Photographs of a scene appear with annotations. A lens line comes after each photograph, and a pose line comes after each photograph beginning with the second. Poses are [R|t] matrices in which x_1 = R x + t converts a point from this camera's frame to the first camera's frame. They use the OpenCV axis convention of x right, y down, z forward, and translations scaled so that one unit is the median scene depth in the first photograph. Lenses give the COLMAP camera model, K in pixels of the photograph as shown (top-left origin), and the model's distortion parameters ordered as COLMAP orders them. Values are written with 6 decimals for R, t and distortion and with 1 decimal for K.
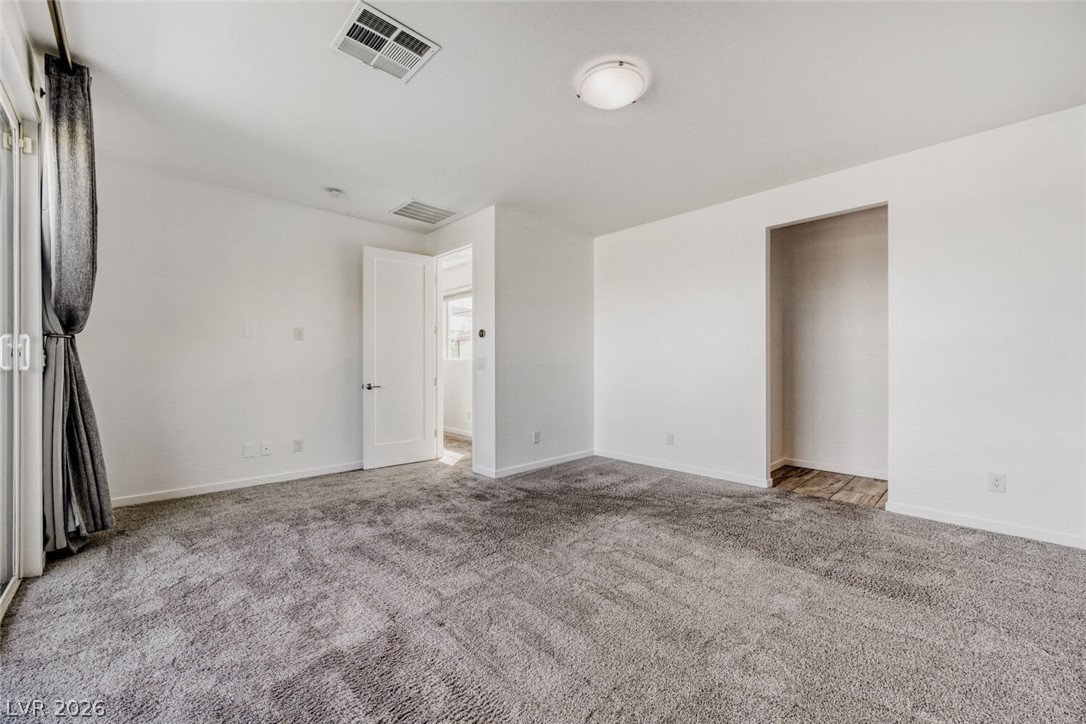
lens RADIAL K [[422.4, 0, 545.3], [0, 422.4, 362.8], [0, 0, 1]] dist [-0.000752, 0.000061]
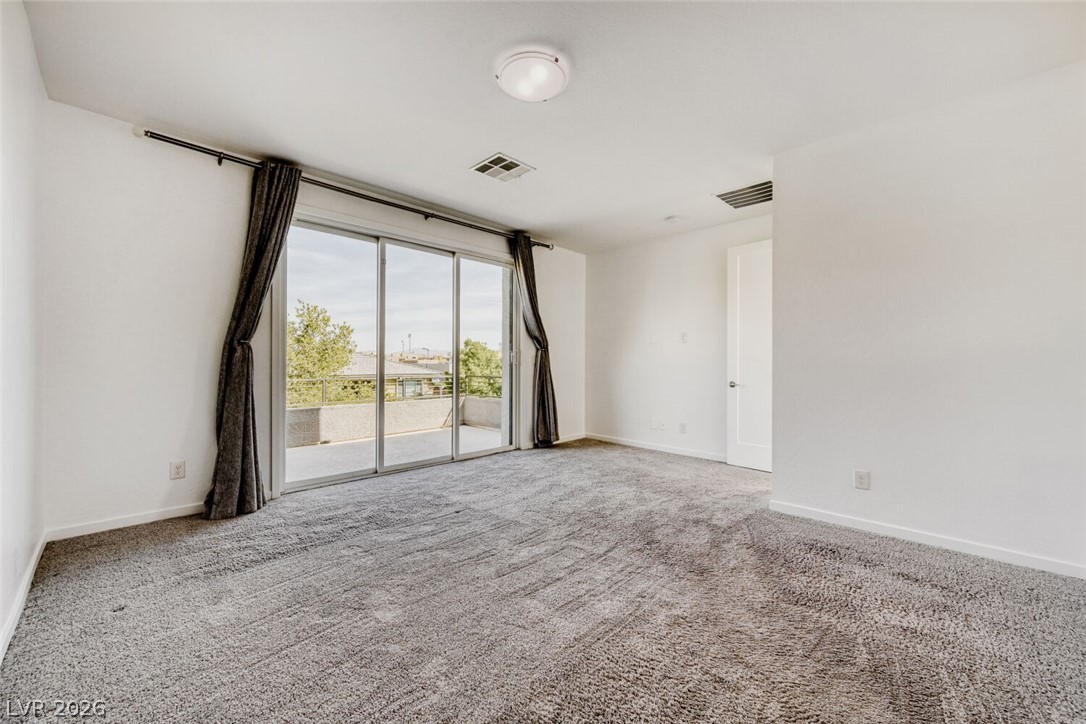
lens RADIAL K [[422.4, 0, 545.3], [0, 422.4, 362.8], [0, 0, 1]] dist [-0.000752, 0.000061]
pose [[0.022882, 0.000786, -0.999738, 0.837586], [0.001590, 0.999998, 0.000822, 0.004324], [0.999737, -0.001608, 0.022880, 0.738640]]
